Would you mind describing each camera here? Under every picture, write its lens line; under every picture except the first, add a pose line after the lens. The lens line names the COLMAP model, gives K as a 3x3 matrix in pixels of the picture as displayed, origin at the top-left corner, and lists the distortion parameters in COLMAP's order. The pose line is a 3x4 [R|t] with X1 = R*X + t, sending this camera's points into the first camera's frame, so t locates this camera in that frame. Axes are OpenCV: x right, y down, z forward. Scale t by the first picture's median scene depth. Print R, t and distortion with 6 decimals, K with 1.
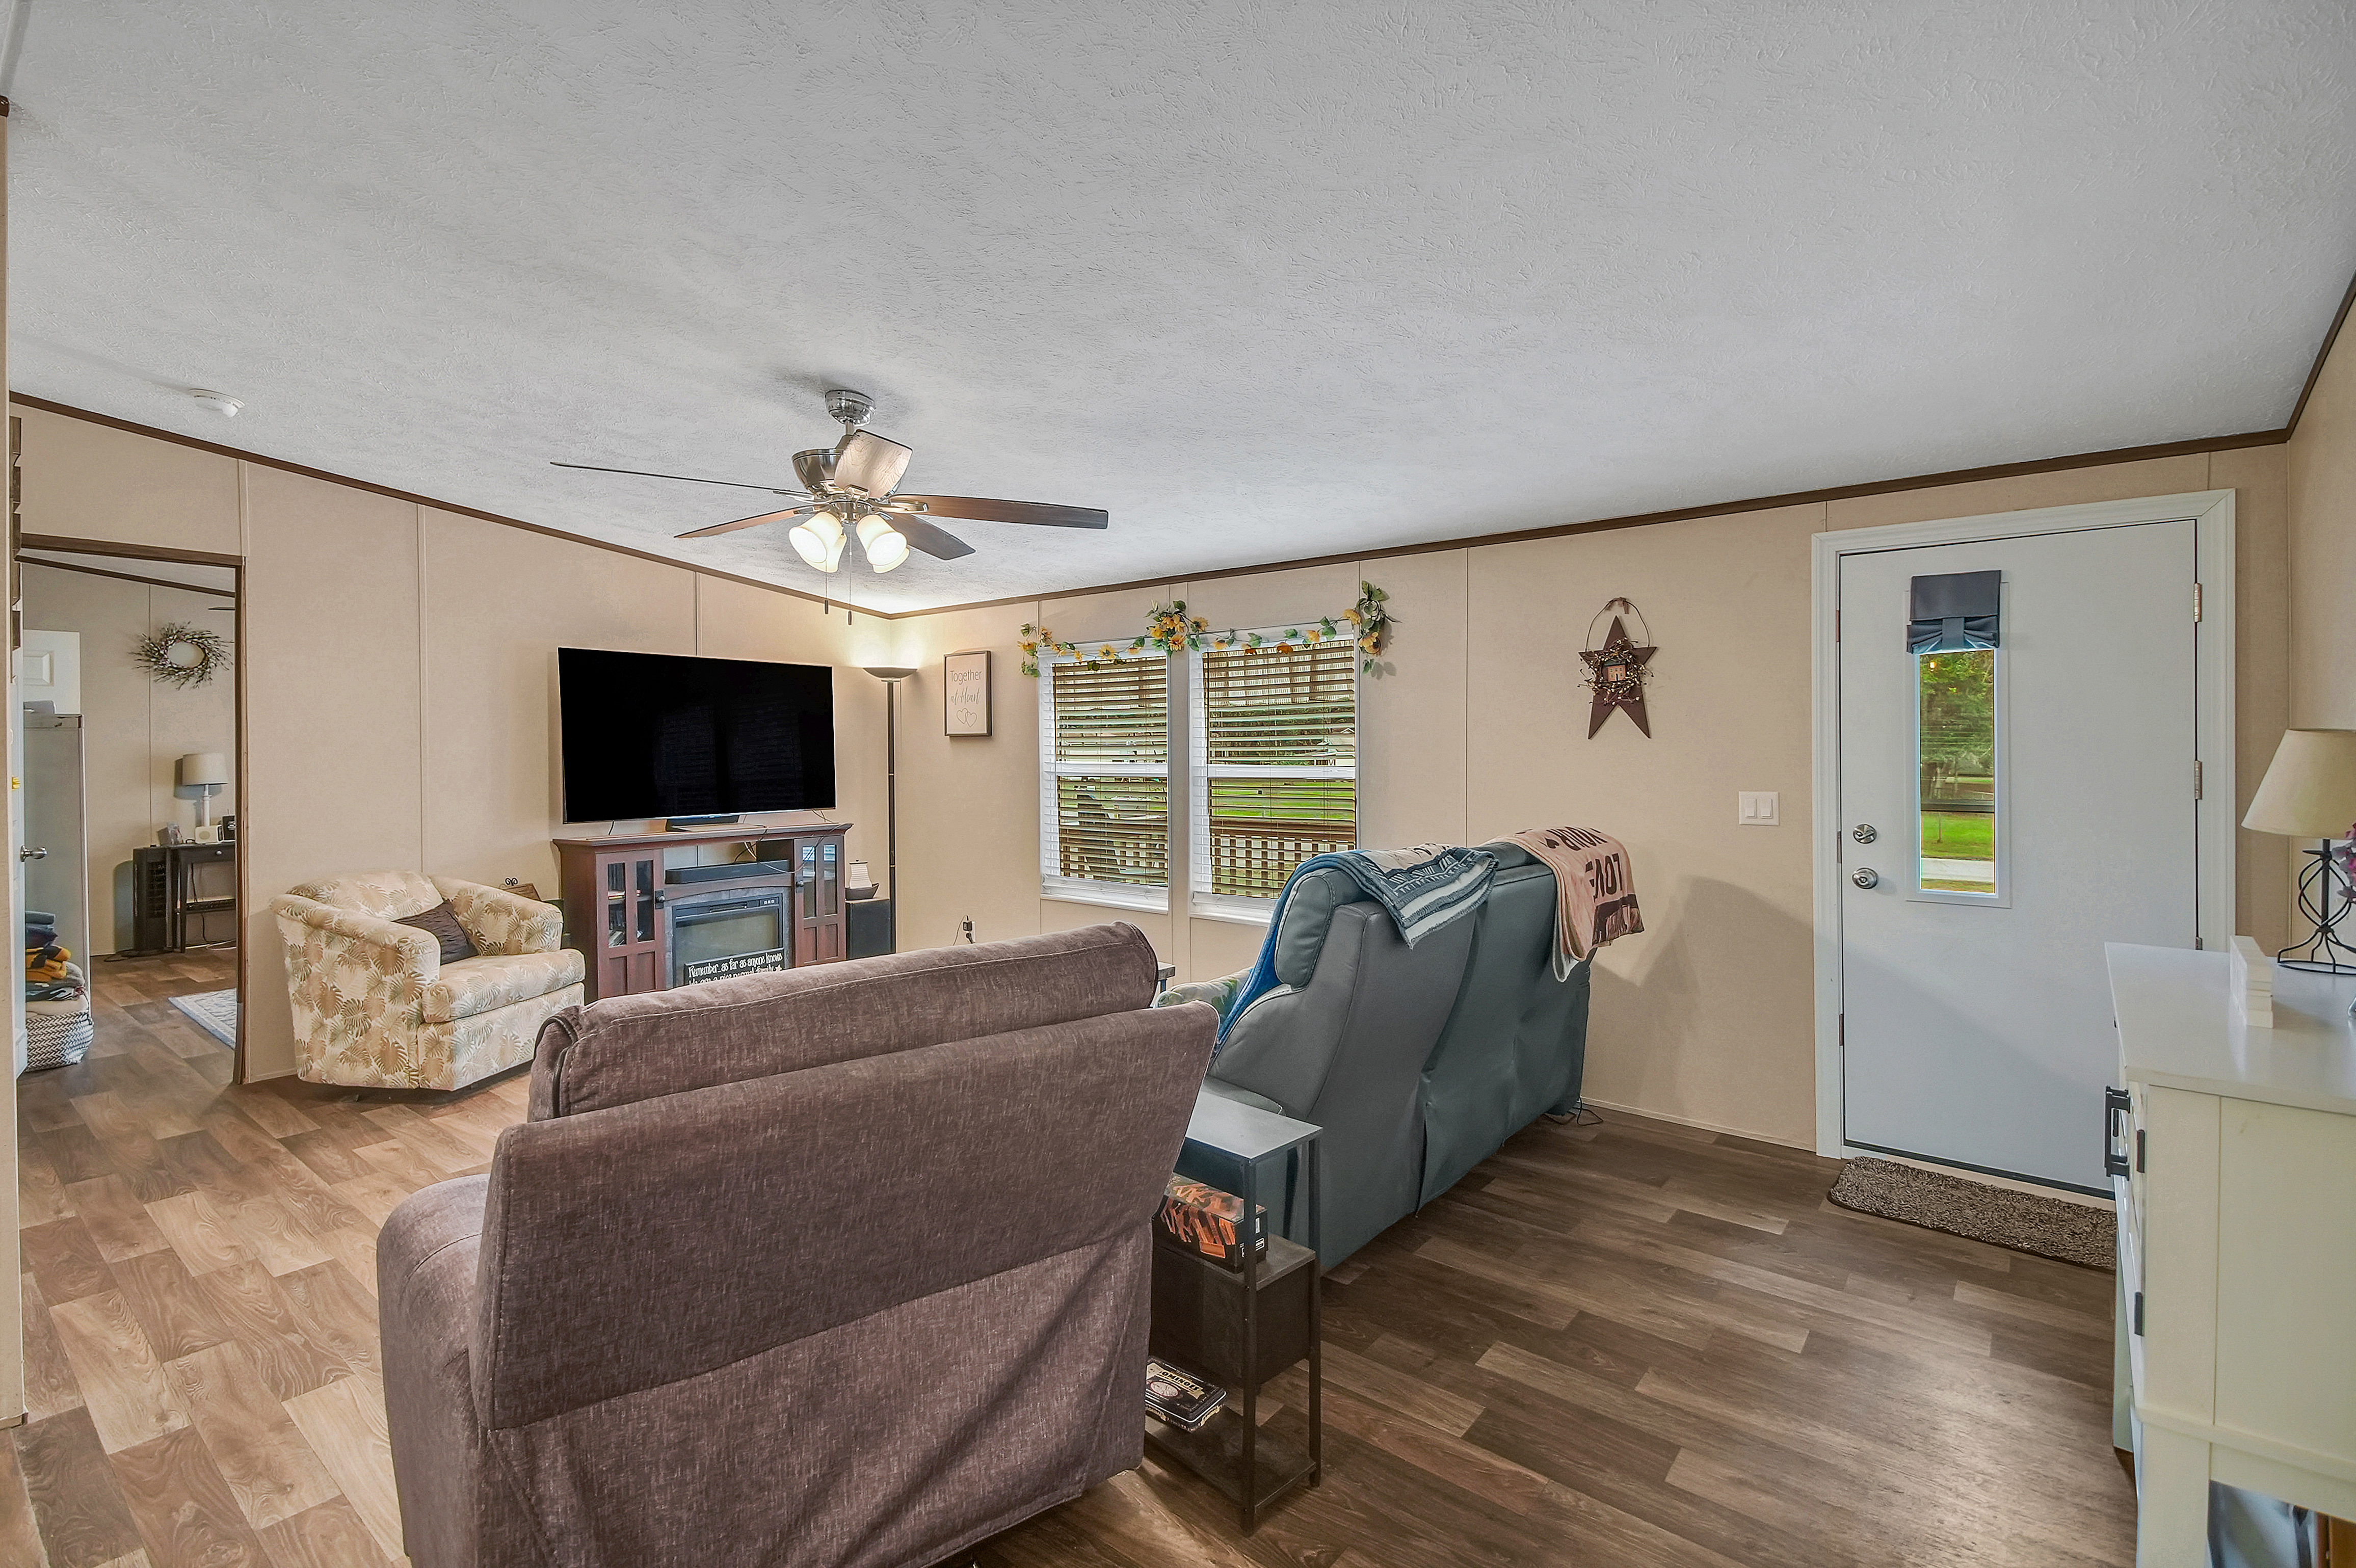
lens RADIAL K [[1028.1, 0, 1183.7], [0, 1028.1, 751.9], [0, 0, 1]] dist [0.001742, 0.000085]
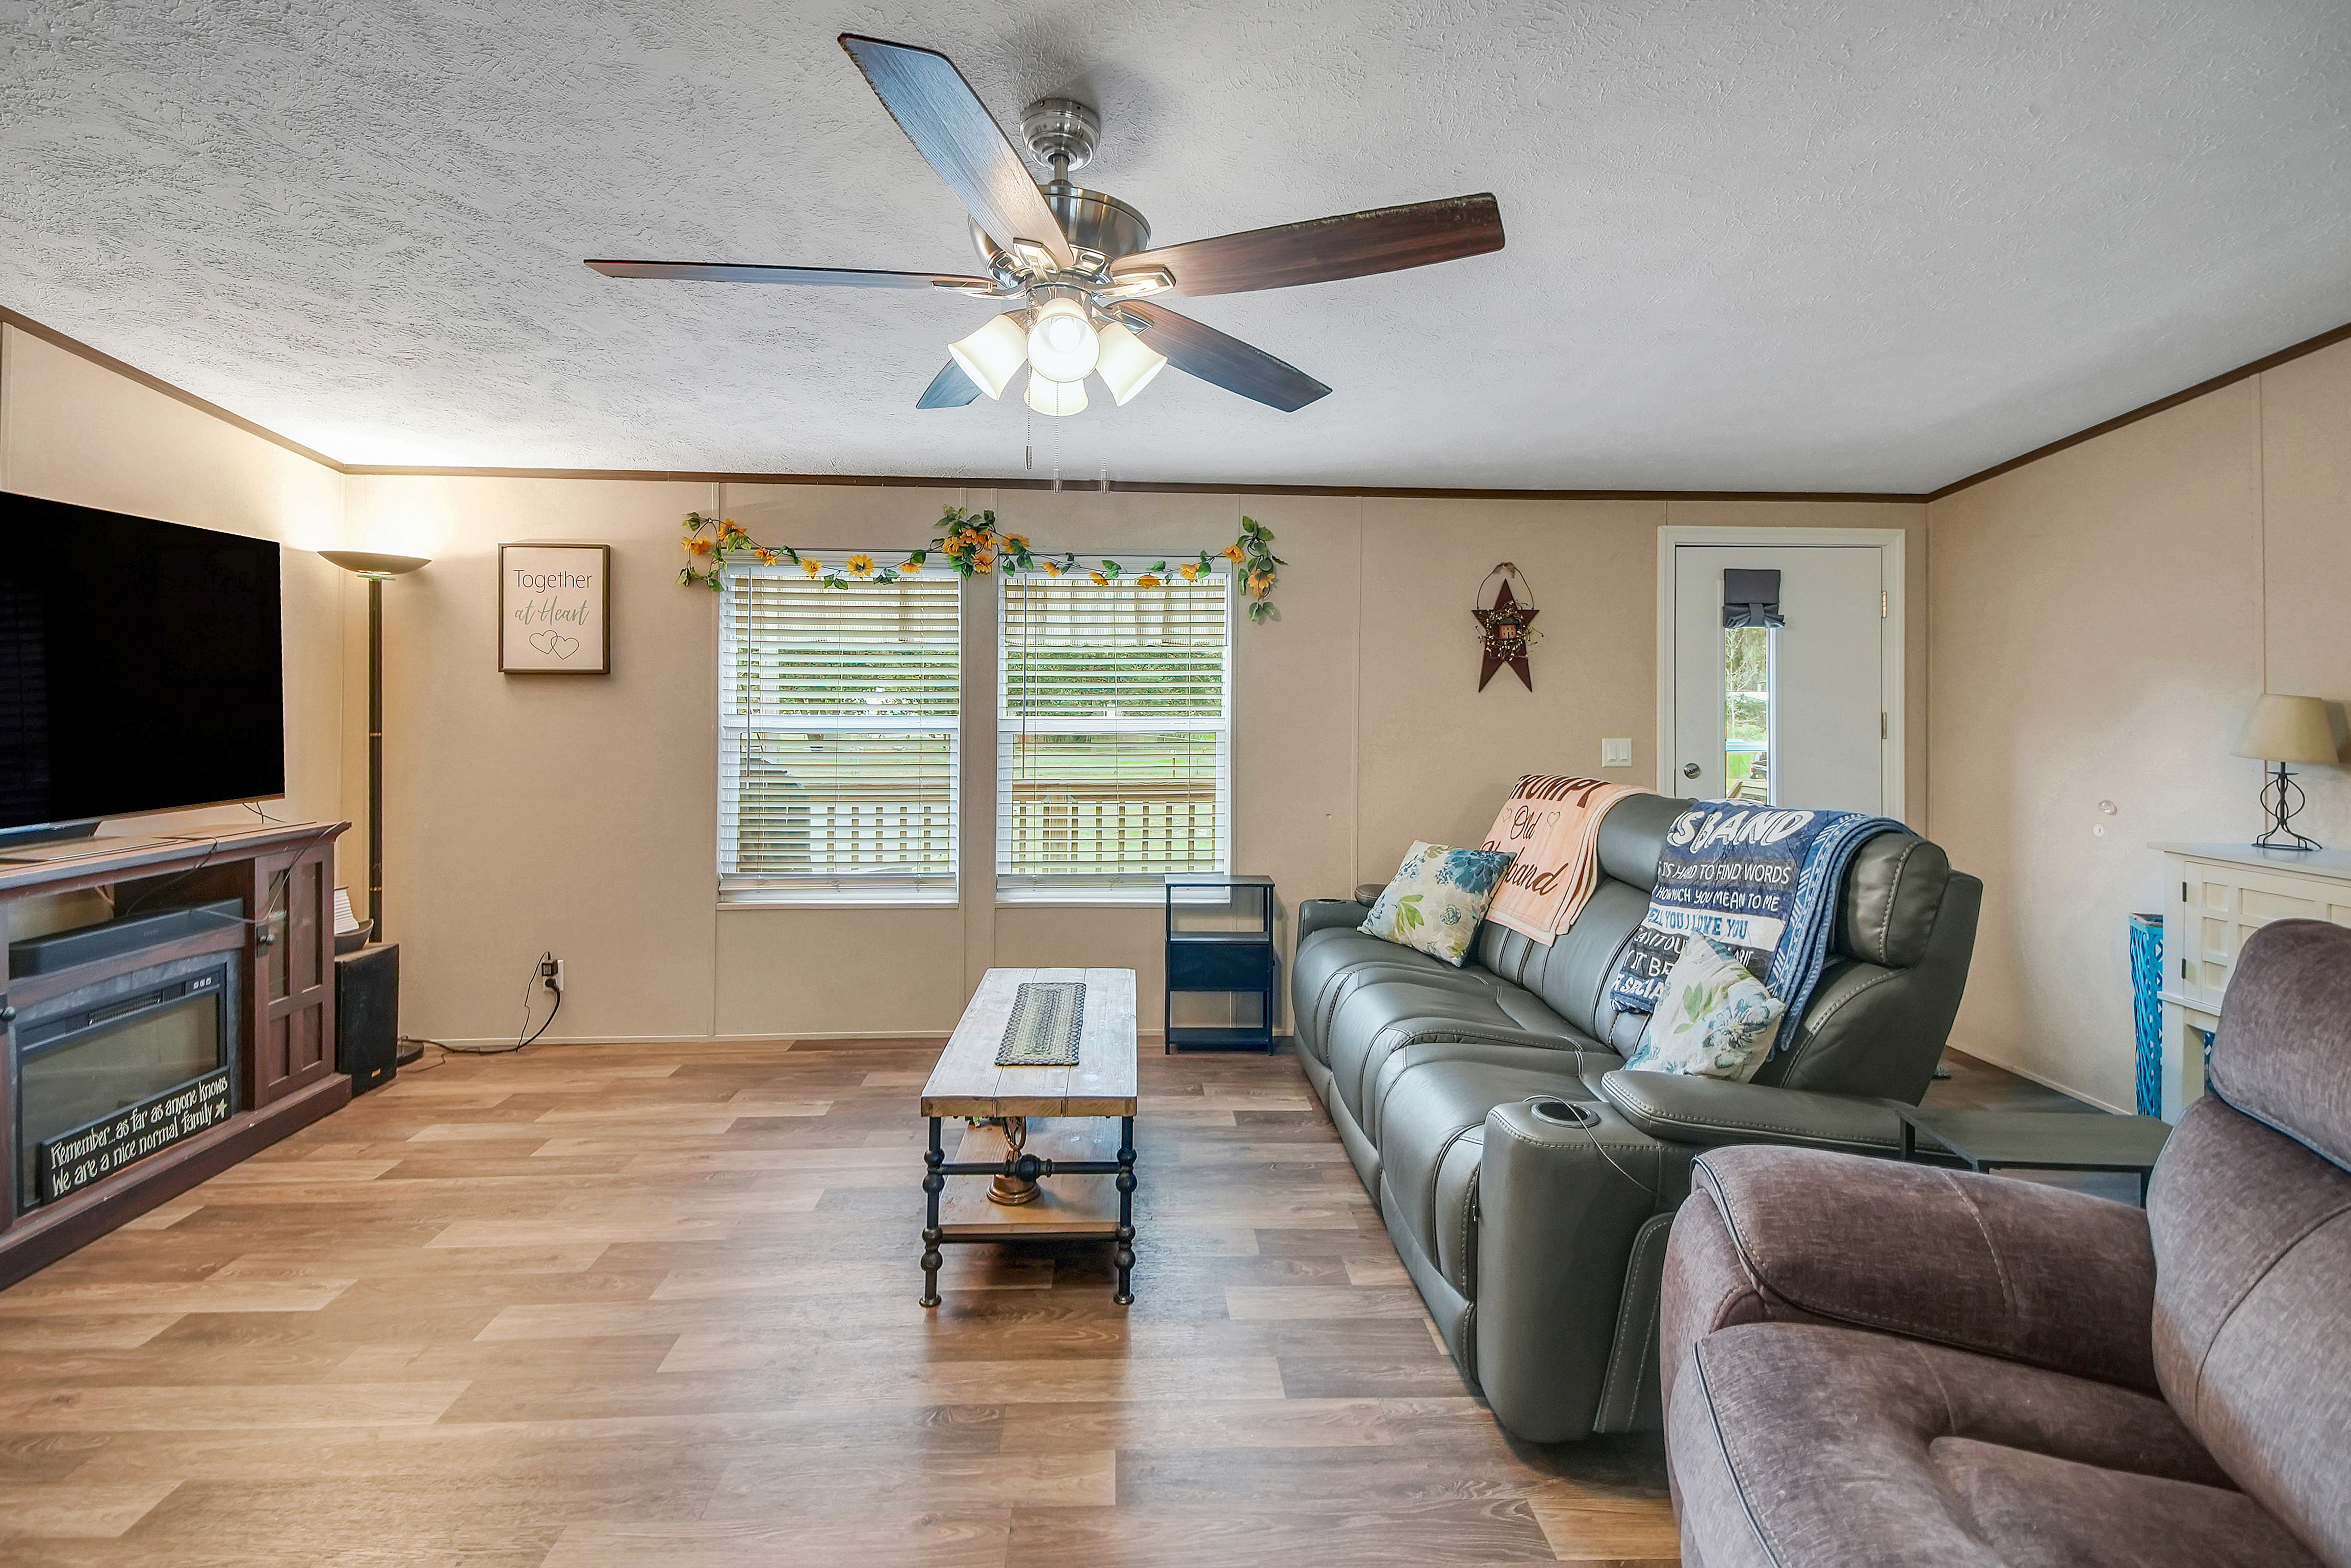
lens RADIAL K [[1009.3, 0, 1158.9], [0, 1009.3, 694.1], [0, 0, 1]] dist [0.032866, -0.020045]
pose [[0.757448, 0.011654, 0.652791, -0.401637], [-0.006932, 0.999928, -0.009808, 0.001757], [-0.652858, 0.002904, 0.757475, 0.311448]]
